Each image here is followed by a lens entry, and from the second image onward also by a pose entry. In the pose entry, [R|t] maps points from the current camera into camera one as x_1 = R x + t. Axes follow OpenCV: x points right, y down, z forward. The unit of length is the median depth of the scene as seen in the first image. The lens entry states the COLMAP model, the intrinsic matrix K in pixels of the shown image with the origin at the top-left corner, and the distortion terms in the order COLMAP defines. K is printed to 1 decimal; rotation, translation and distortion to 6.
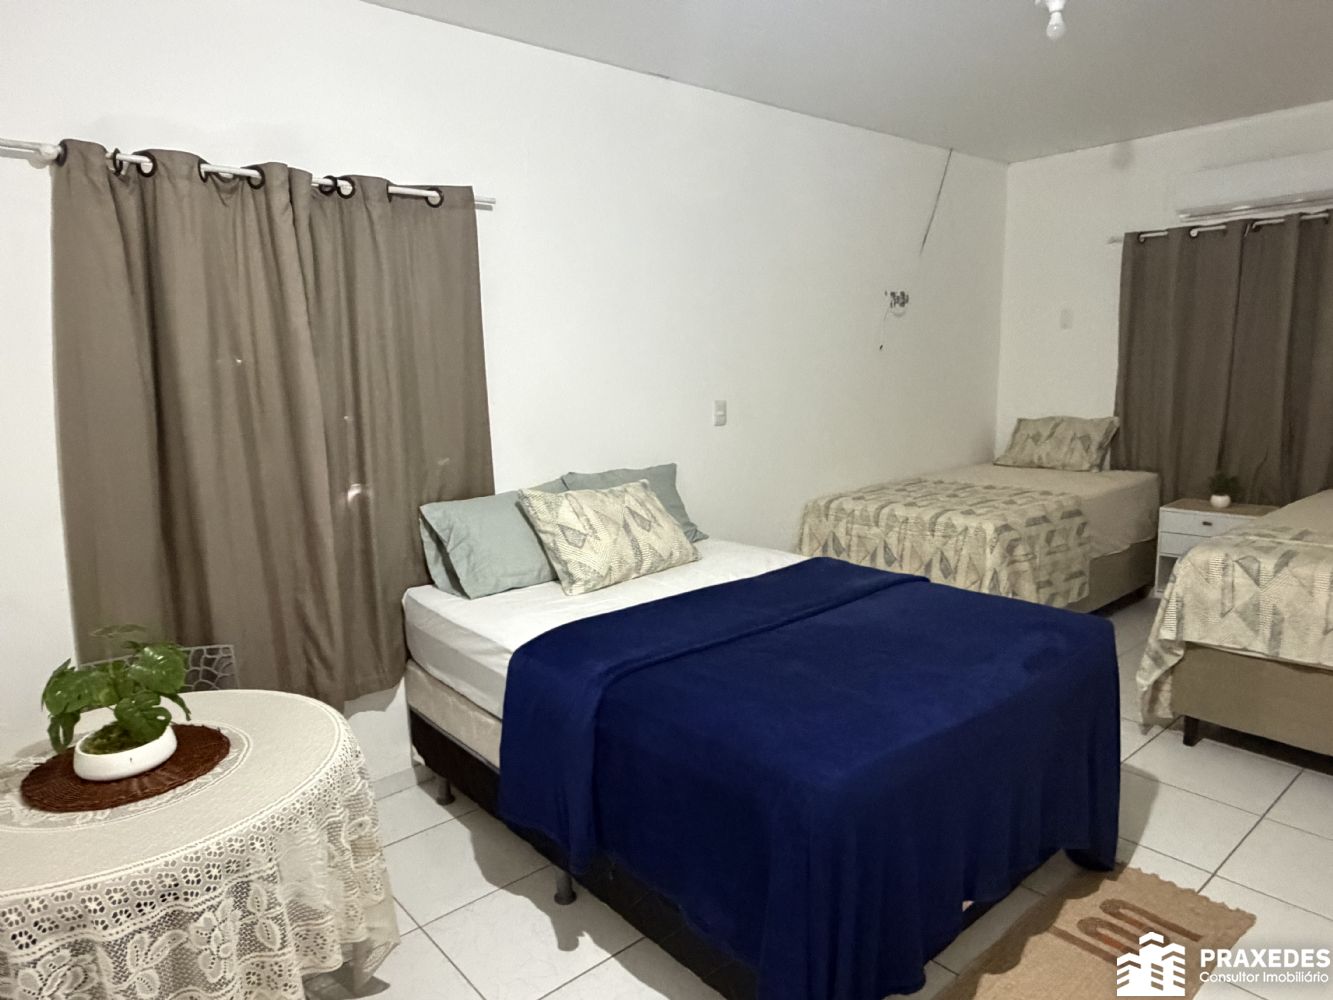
lens RADIAL K [[858.4, 0, 664.5], [0, 858.4, 496.8], [0, 0, 1]] dist [0.000960, 0.002773]
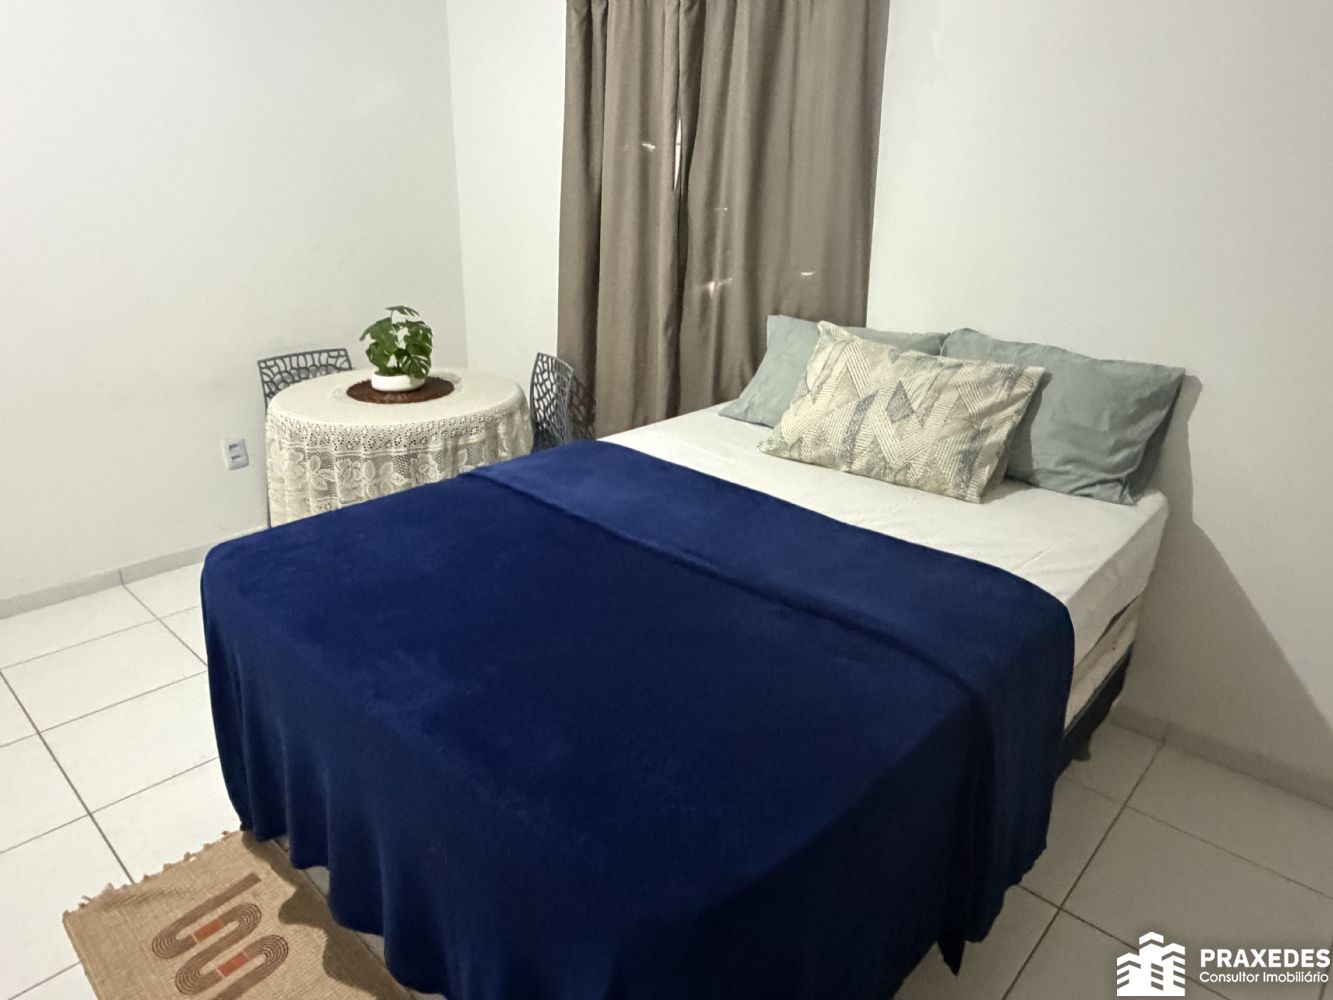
lens RADIAL K [[858.4, 0, 664.8], [0, 858.4, 497.3], [0, 0, 1]] dist [0.000960, 0.002773]
pose [[0.087066, 0.383873, -0.919272, 0.647616], [-0.172979, 0.914584, 0.365532, -0.129762], [0.981070, 0.127190, 0.146031, 0.751199]]
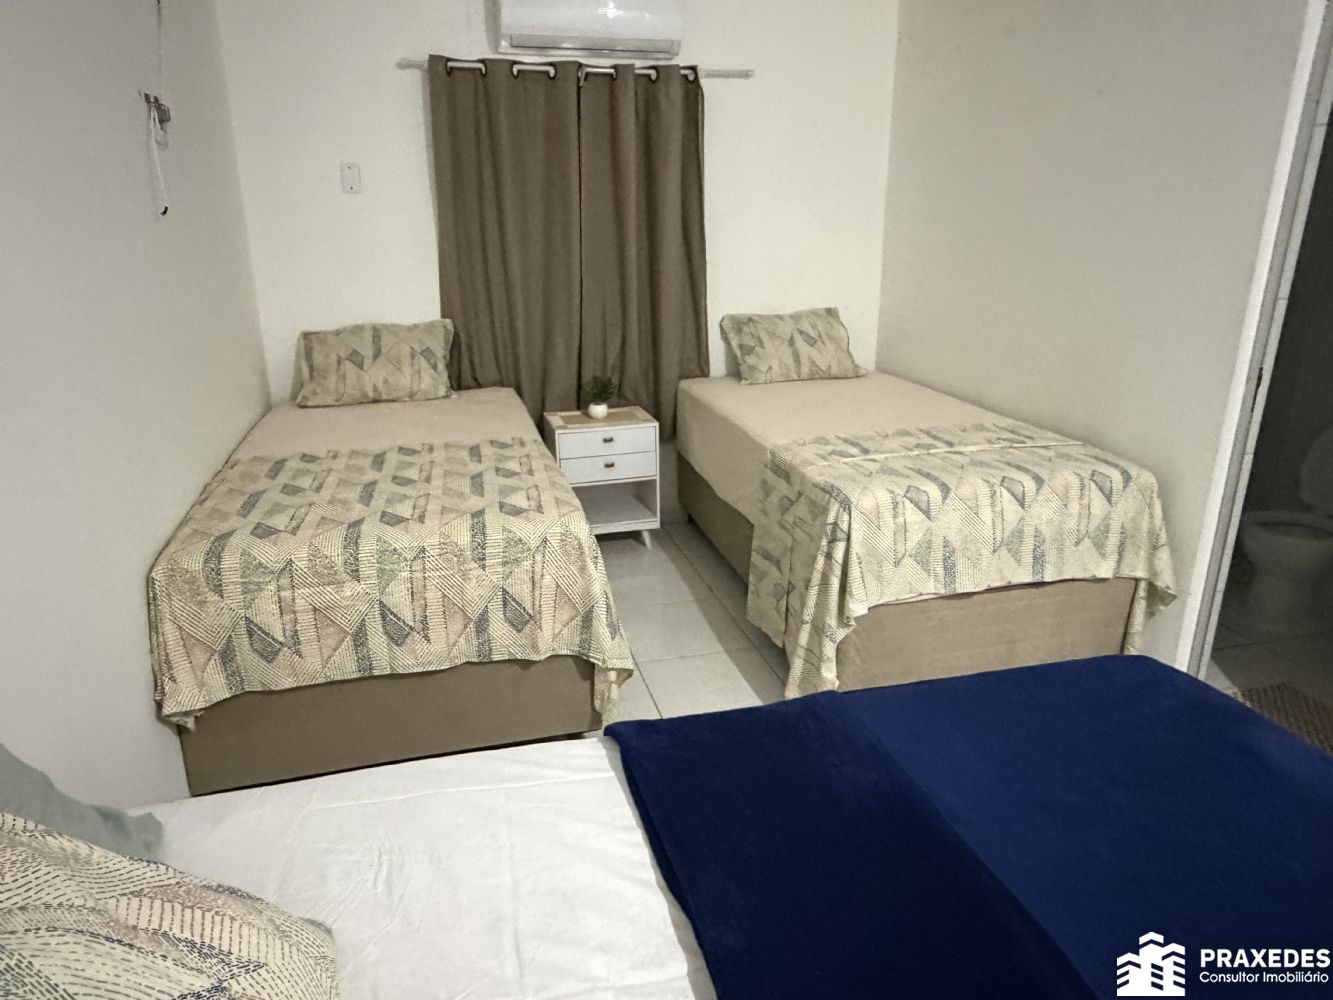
lens RADIAL K [[858.4, 0, 663.4], [0, 858.4, 497.9], [0, 0, 1]] dist [0.000960, 0.002773]
pose [[0.429746, -0.255633, 0.866008, -0.133920], [0.140476, 0.966338, 0.215539, -0.129325], [-0.891956, 0.029026, 0.451190, 0.832141]]
